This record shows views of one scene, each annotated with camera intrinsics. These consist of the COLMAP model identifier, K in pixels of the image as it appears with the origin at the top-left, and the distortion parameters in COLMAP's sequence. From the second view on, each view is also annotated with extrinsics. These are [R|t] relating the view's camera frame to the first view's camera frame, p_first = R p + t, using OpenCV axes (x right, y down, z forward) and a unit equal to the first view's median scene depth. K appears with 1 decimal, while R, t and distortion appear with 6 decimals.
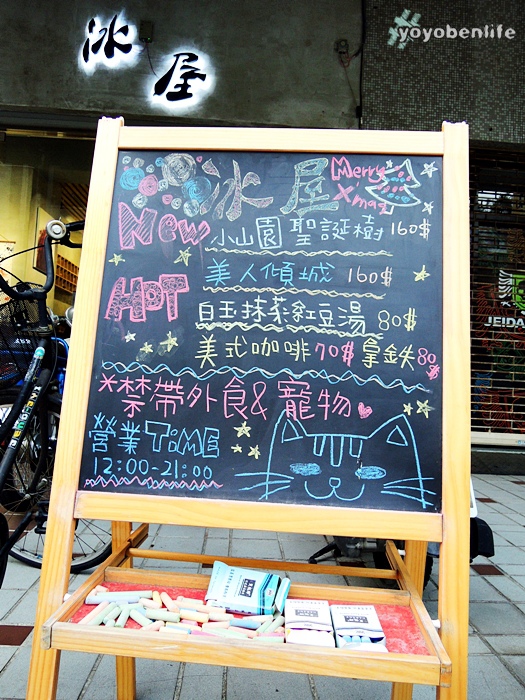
lens RADIAL K [[513.0, 0, 262.5], [0, 513.0, 350.0], [0, 0, 1]] dist [-0.027059, -0.002026]
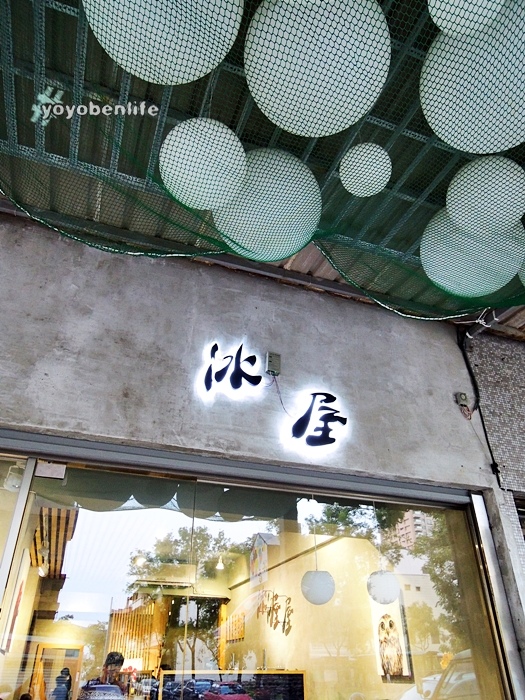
lens RADIAL K [[513.0, 0, 262.5], [0, 513.0, 350.0], [0, 0, 1]] dist [-0.027059, -0.002026]
pose [[0.948974, 0.116538, 0.293032, -0.502811], [0.047999, 0.865009, -0.499455, -0.220892], [-0.311681, 0.488035, 0.815277, 0.293969]]
